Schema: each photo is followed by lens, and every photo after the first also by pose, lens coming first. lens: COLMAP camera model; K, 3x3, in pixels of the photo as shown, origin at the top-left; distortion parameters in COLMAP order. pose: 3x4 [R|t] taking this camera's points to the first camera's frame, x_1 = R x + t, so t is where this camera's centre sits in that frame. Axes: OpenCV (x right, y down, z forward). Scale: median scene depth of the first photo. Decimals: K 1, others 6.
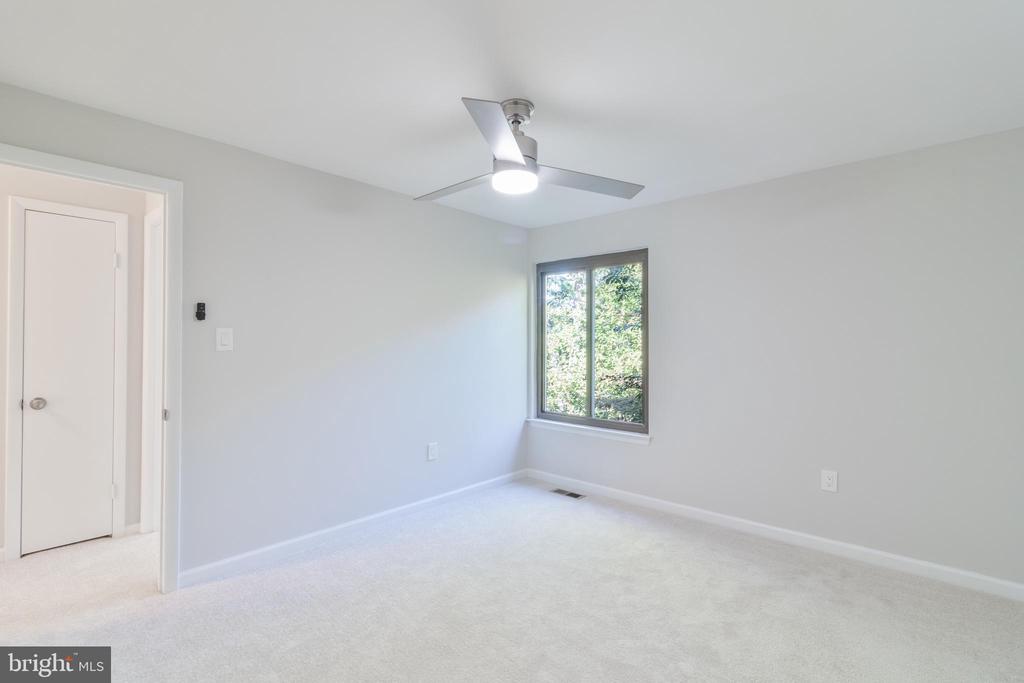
lens RADIAL K [[479.2, 0, 512.8], [0, 479.2, 339.2], [0, 0, 1]] dist [0.019373, -0.000239]
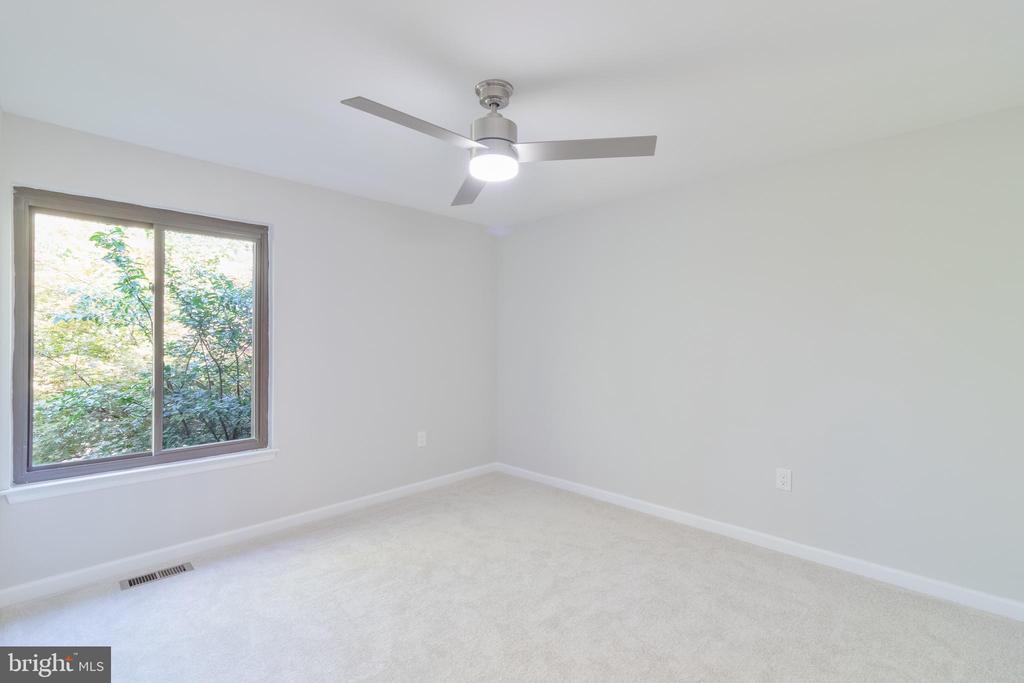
lens RADIAL K [[479.2, 0, 512.8], [0, 479.2, 339.2], [0, 0, 1]] dist [0.019373, -0.000239]
pose [[0.051798, 0.000908, 0.998657, -0.514842], [-0.000863, 0.999999, -0.000864, 0.008528], [-0.998657, -0.000817, 0.051799, 0.504759]]
